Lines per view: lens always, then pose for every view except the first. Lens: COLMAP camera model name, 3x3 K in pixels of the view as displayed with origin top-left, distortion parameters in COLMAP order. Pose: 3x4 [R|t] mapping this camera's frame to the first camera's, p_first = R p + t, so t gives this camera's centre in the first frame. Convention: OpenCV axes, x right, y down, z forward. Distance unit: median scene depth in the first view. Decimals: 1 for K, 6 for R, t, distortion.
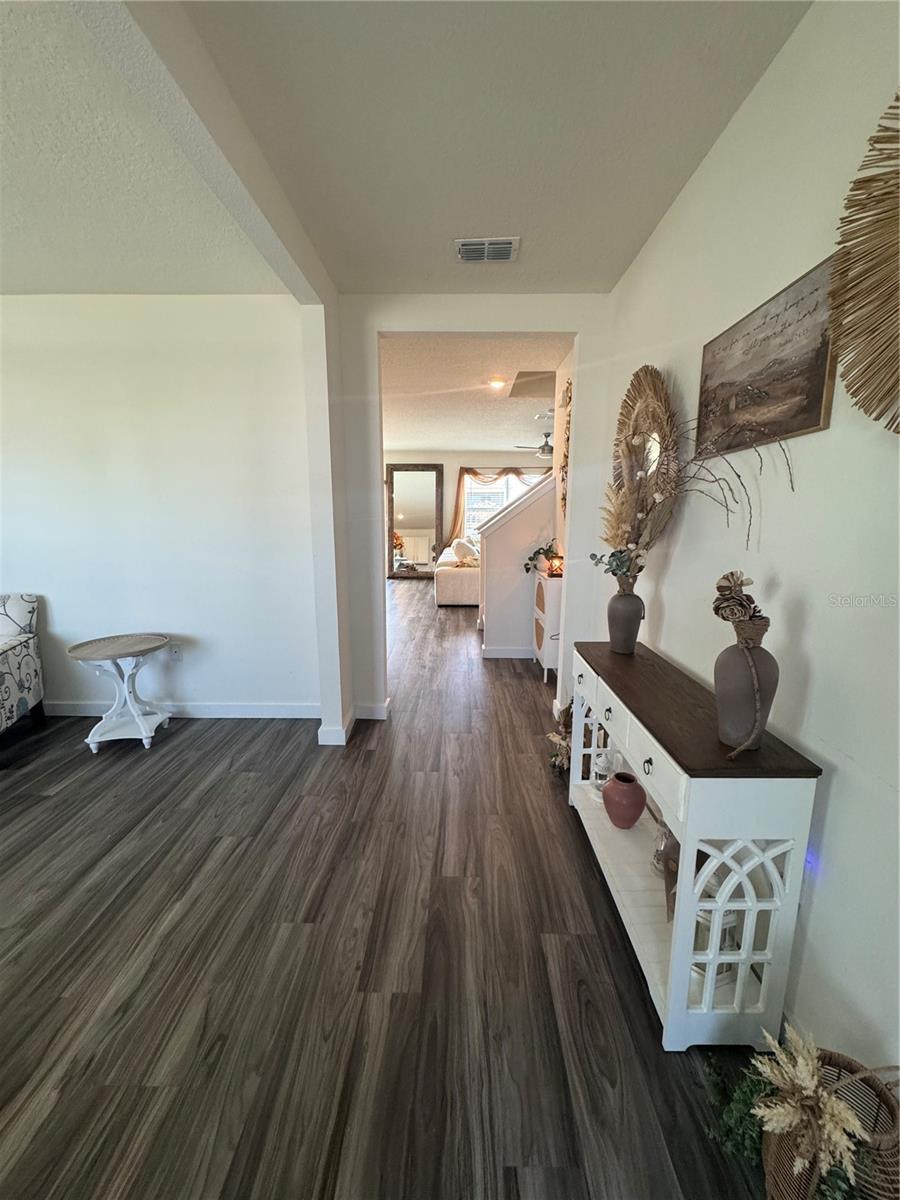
lens RADIAL K [[479.4, 0, 455.0], [0, 479.4, 597.4], [0, 0, 1]] dist [-0.001979, -0.000575]
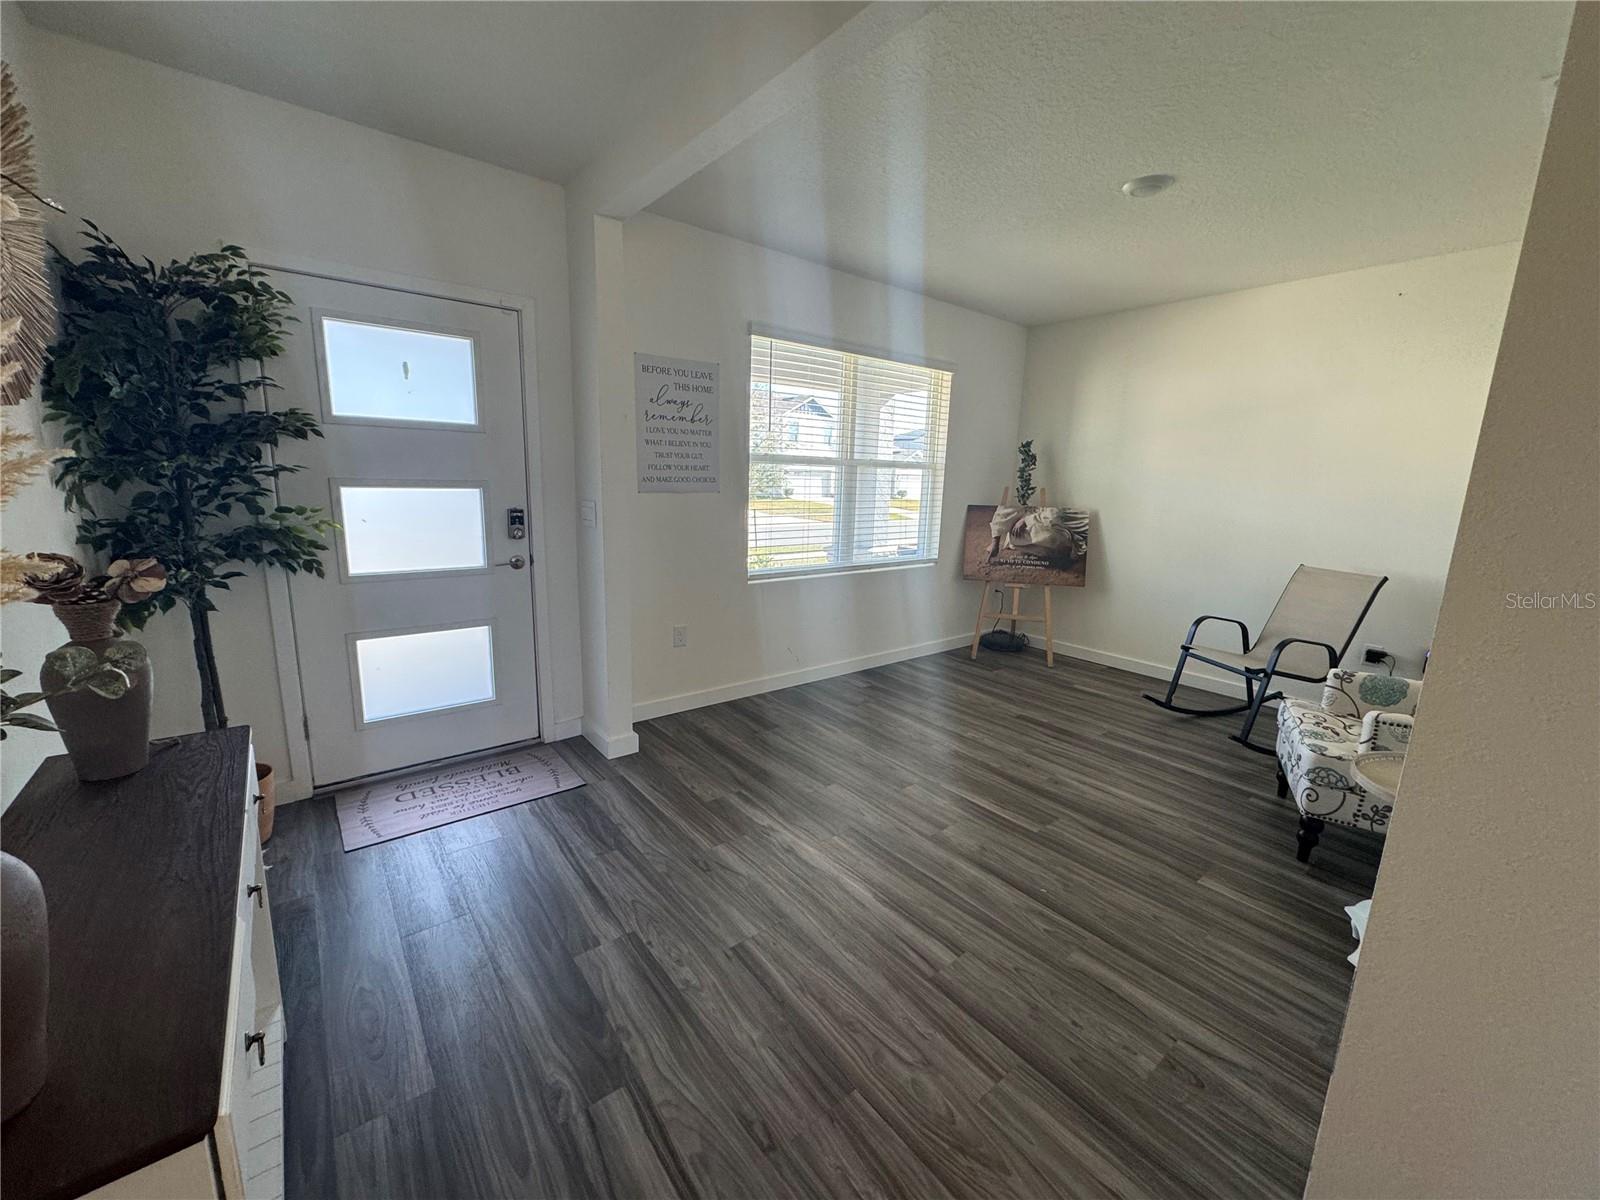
lens RADIAL K [[639.2, 0, 802.7], [0, 639.2, 597.1], [0, 0, 1]] dist [-0.001979, -0.000575]
pose [[-0.775621, 0.093109, -0.624294, 0.221121], [-0.141905, 0.938019, 0.316201, -0.251282], [0.615041, 0.333843, -0.714334, 1.387699]]
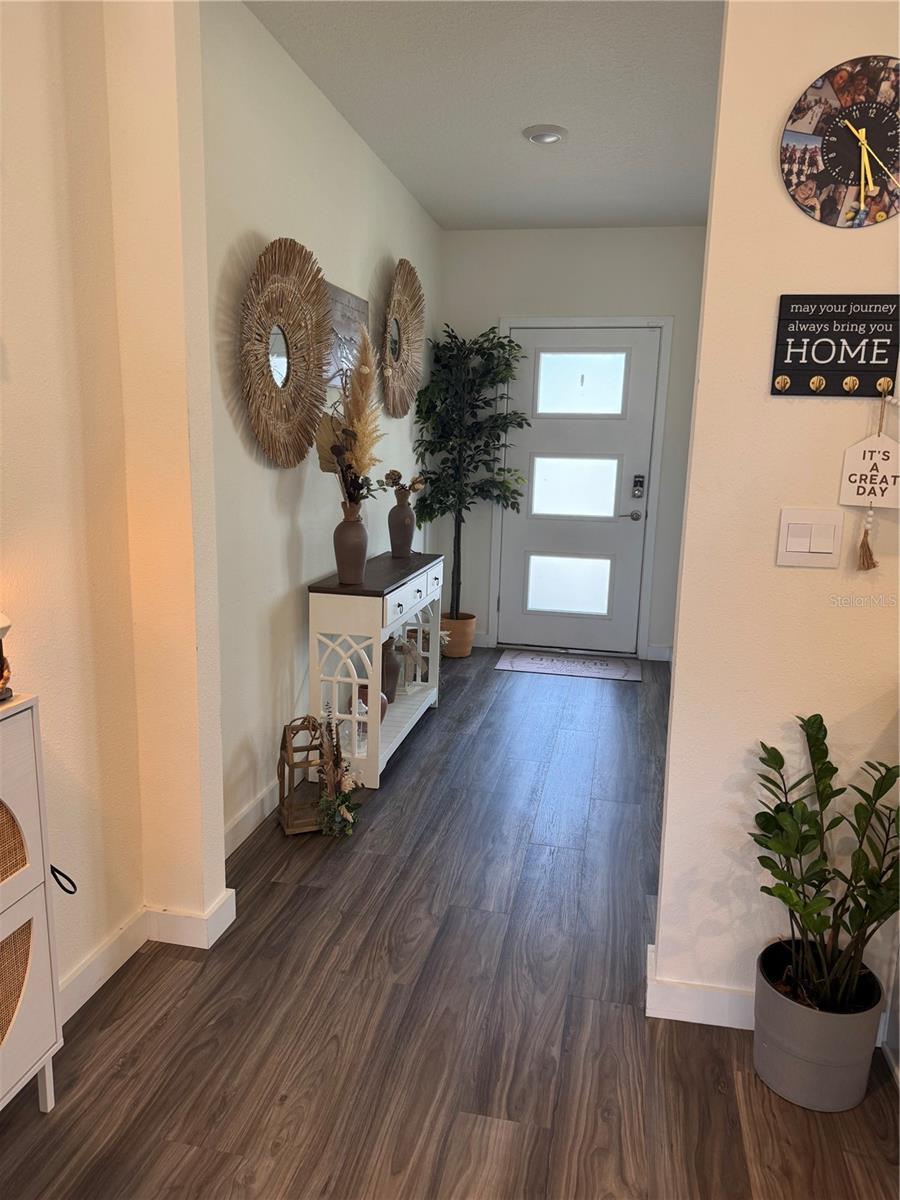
lens RADIAL K [[844.6, 0, 449.1], [0, 844.6, 608.0], [0, 0, 1]] dist [0.059174, -0.000047]
pose [[-0.978996, -0.066142, 0.192855, -0.152986], [0.007192, 0.934123, 0.356880, -0.438033], [-0.203755, 0.350771, -0.914026, 2.507601]]
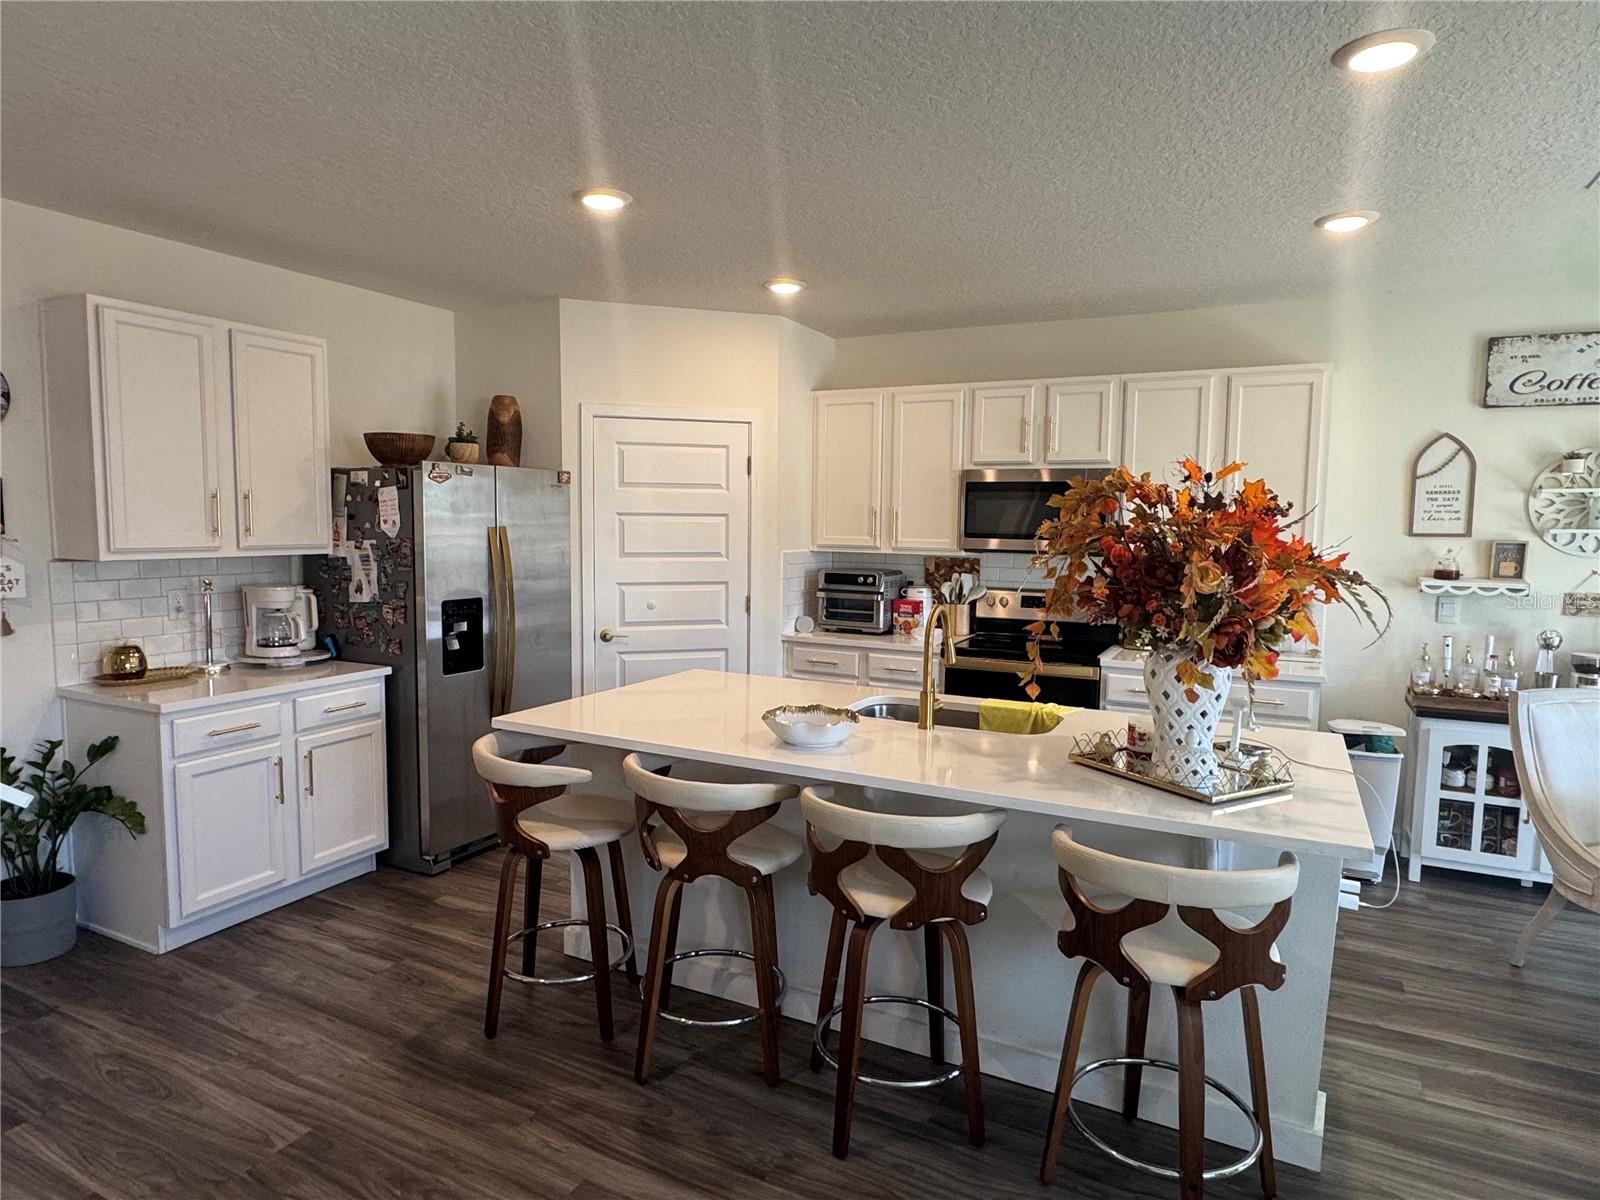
lens RADIAL K [[942.5, 0, 791.2], [0, 942.5, 598.5], [0, 0, 1]] dist [-0.002212, -0.000376]
pose [[-0.457010, 0.071207, -0.886606, 0.397073], [-0.167814, 0.971986, 0.164566, -0.701991], [0.873487, 0.223993, -0.432258, 3.429794]]
